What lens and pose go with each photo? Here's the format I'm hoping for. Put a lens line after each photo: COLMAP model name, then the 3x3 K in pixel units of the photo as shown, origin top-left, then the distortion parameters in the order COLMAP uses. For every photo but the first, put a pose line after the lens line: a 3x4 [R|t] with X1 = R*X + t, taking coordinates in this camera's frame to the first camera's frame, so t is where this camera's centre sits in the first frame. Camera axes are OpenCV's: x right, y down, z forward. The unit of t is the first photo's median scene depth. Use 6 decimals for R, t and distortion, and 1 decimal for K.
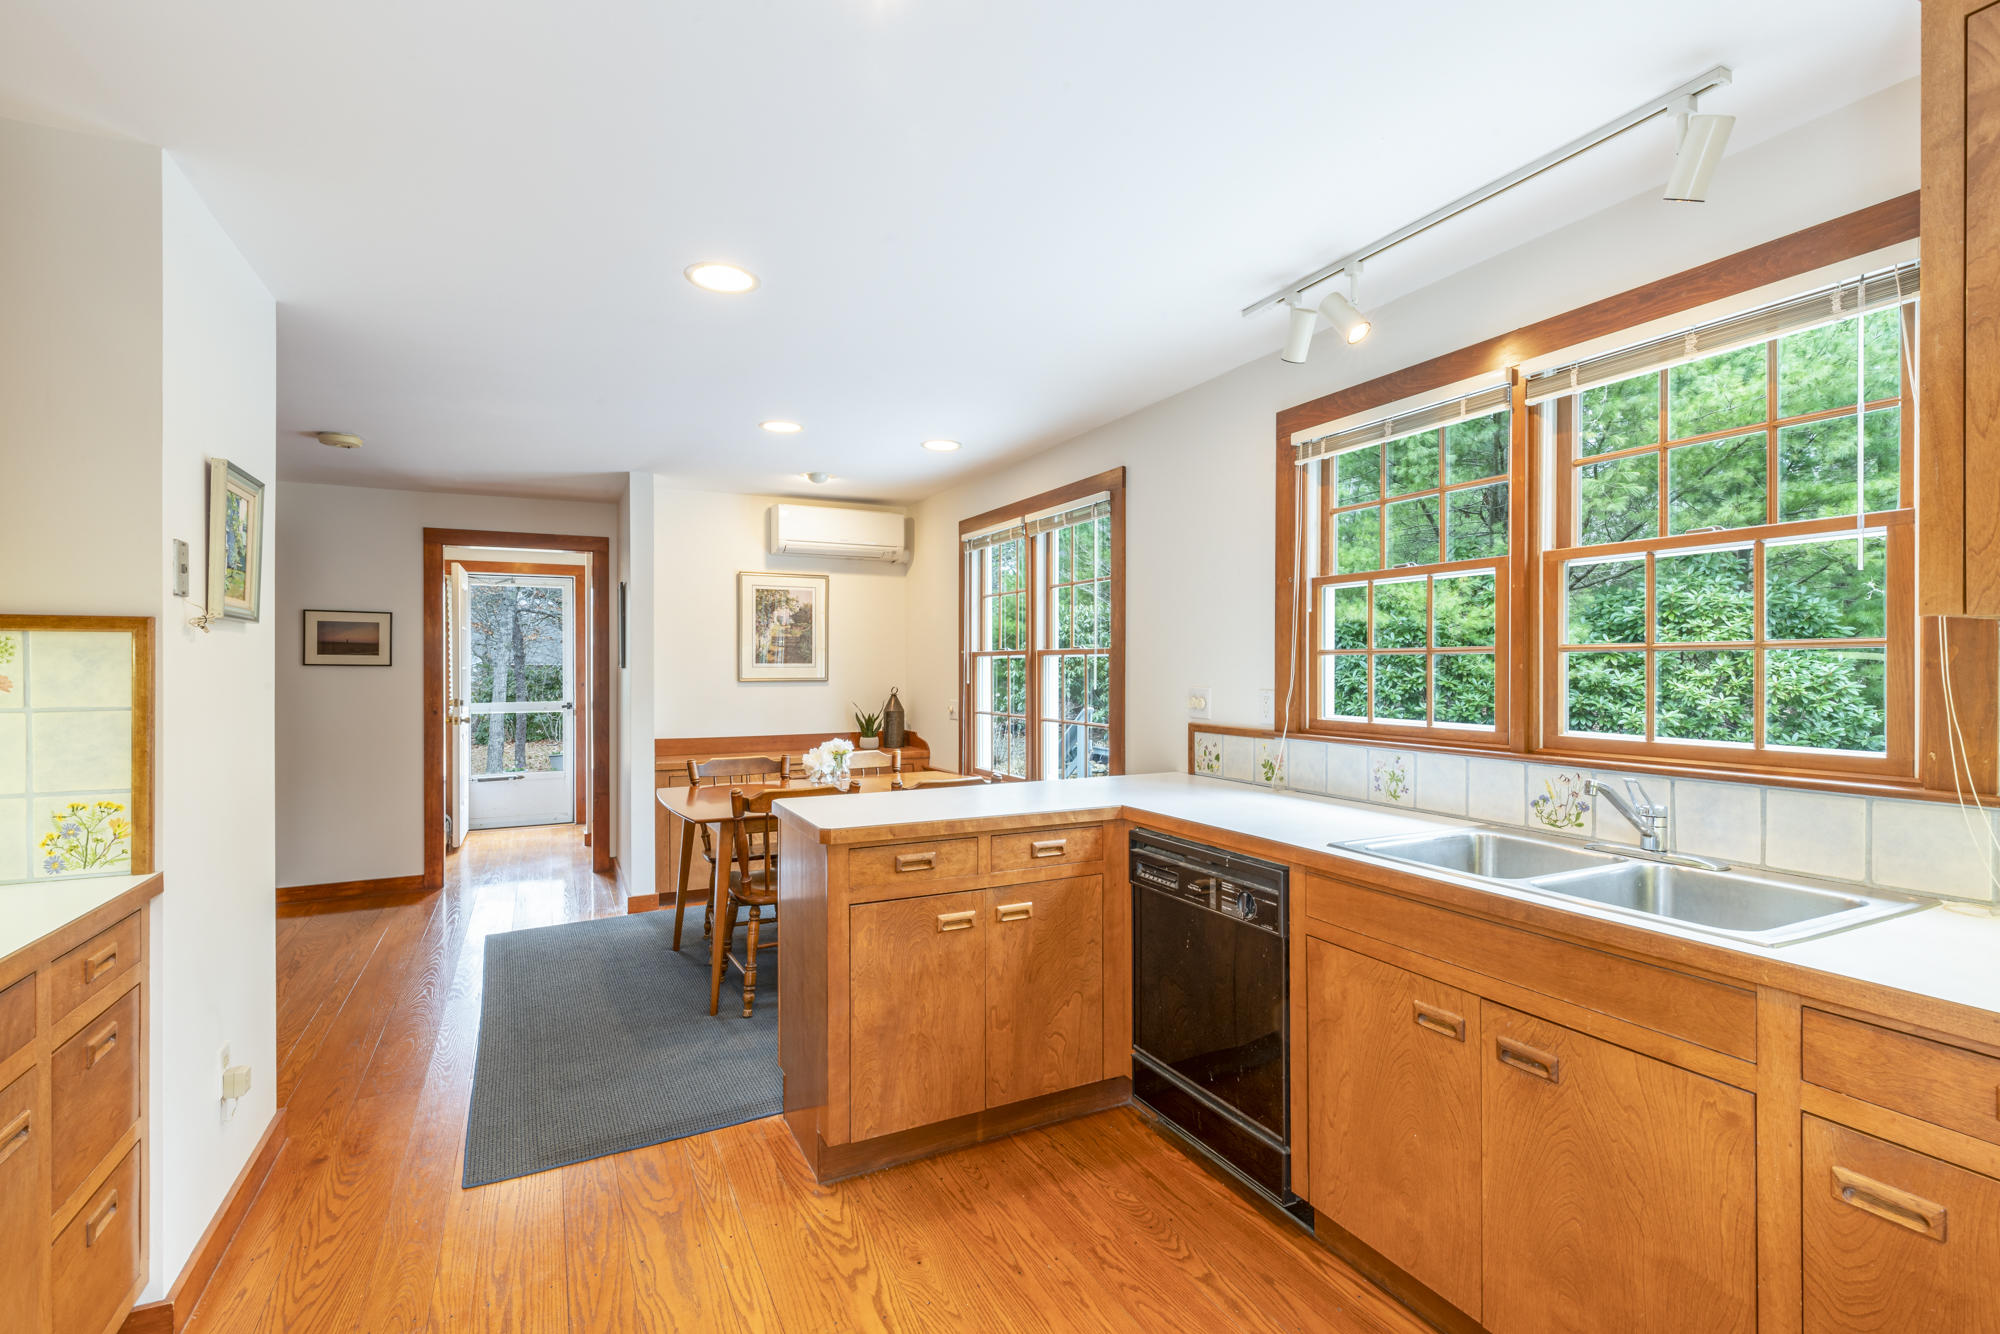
lens RADIAL K [[907.4, 0, 1000.9], [0, 907.4, 674.4], [0, 0, 1]] dist [-0.001322, 0.000605]
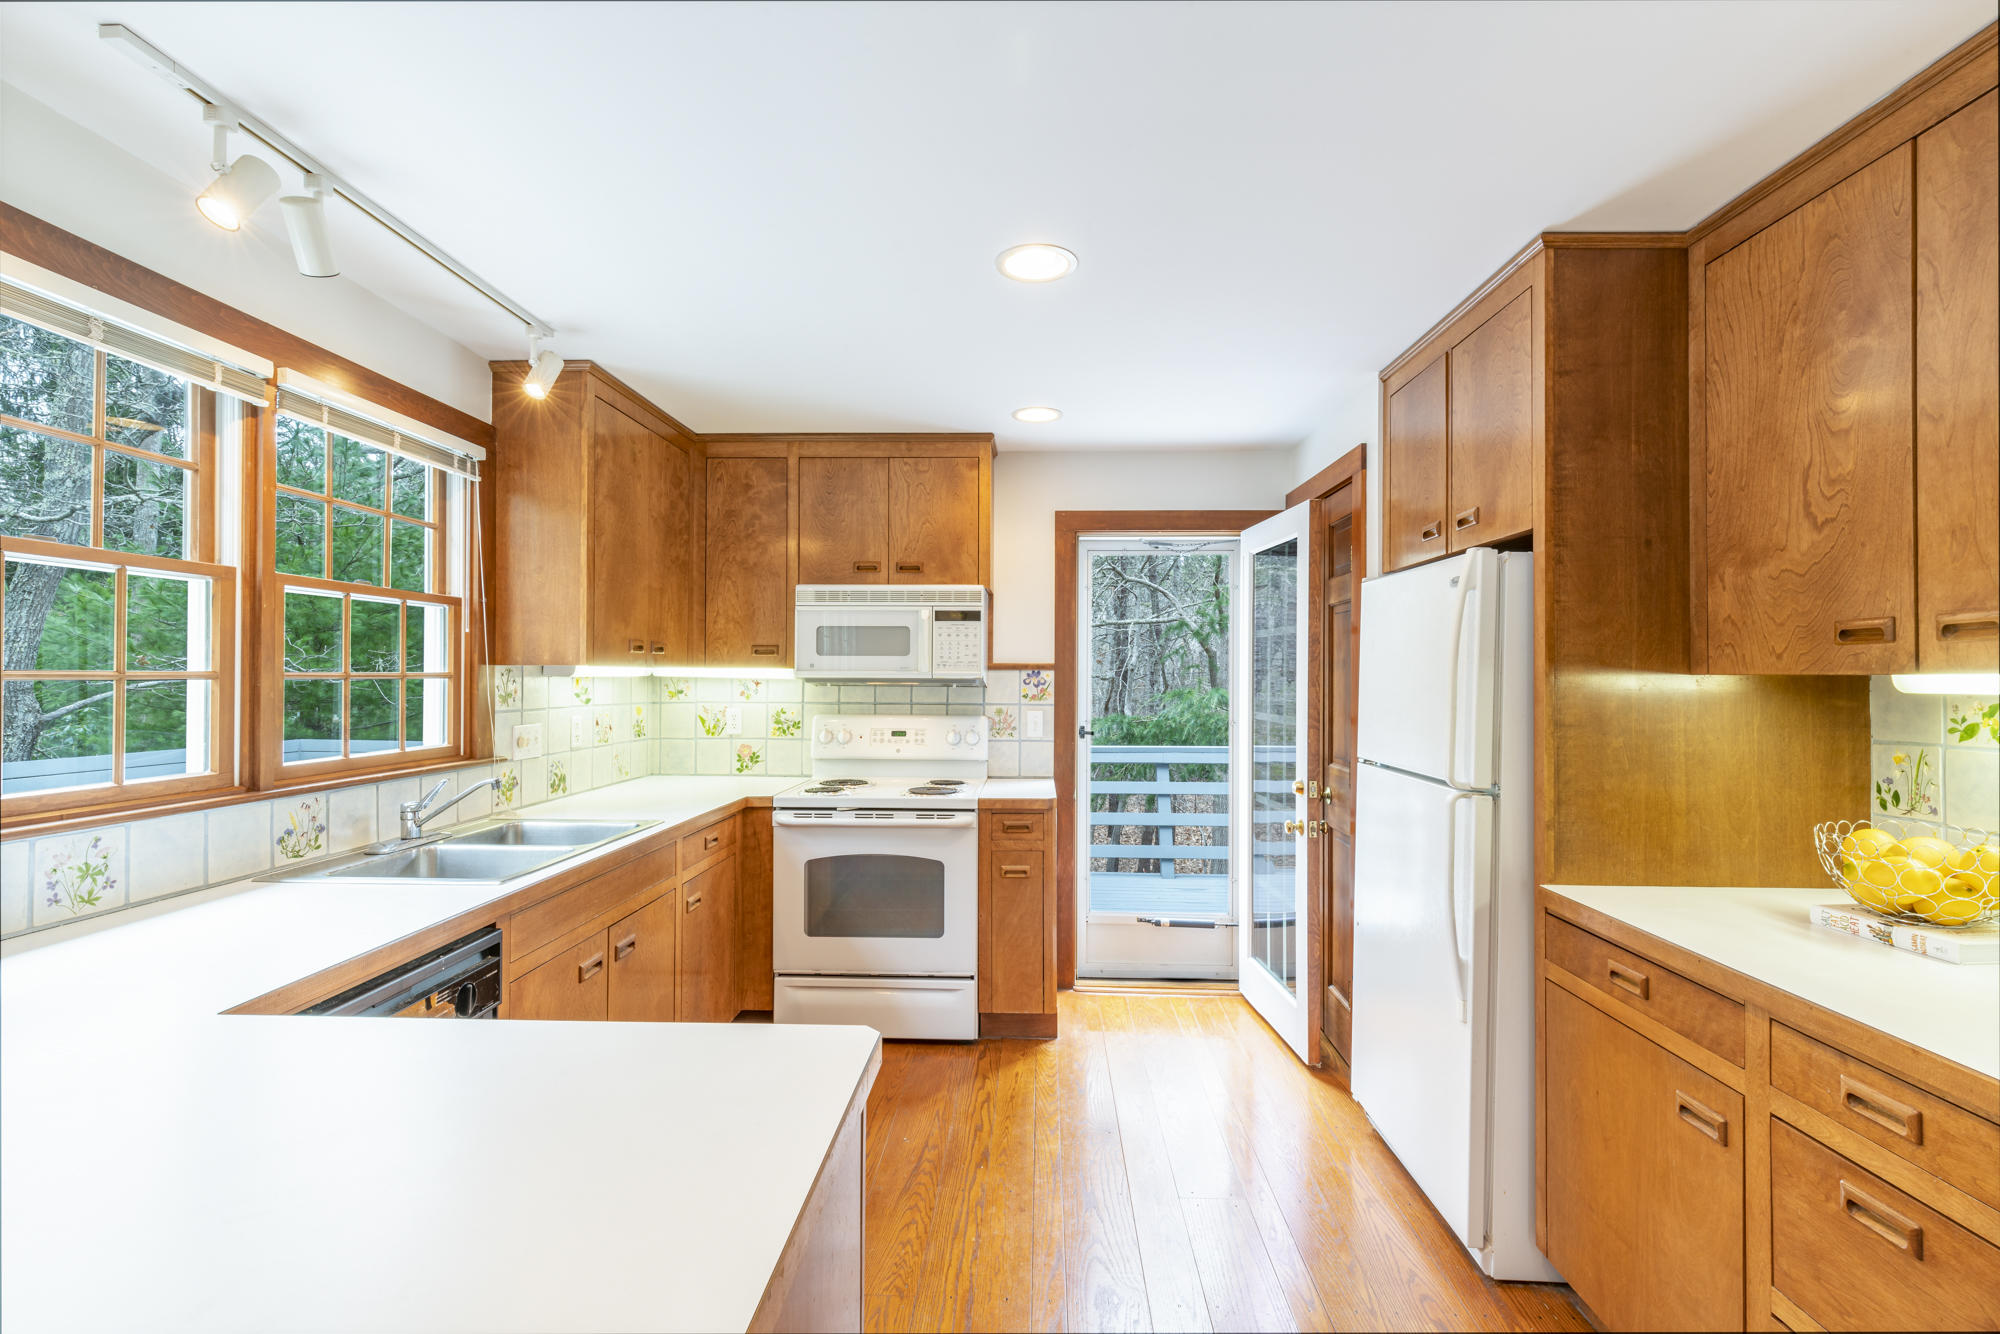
lens RADIAL K [[907.4, 0, 1000.7], [0, 907.4, 663.1], [0, 0, 1]] dist [-0.001322, 0.000605]
pose [[-0.874761, 0.003473, 0.484542, -0.498233], [0.000752, 0.999983, -0.005811, -0.033799], [-0.484554, -0.004719, -0.874748, 1.402122]]
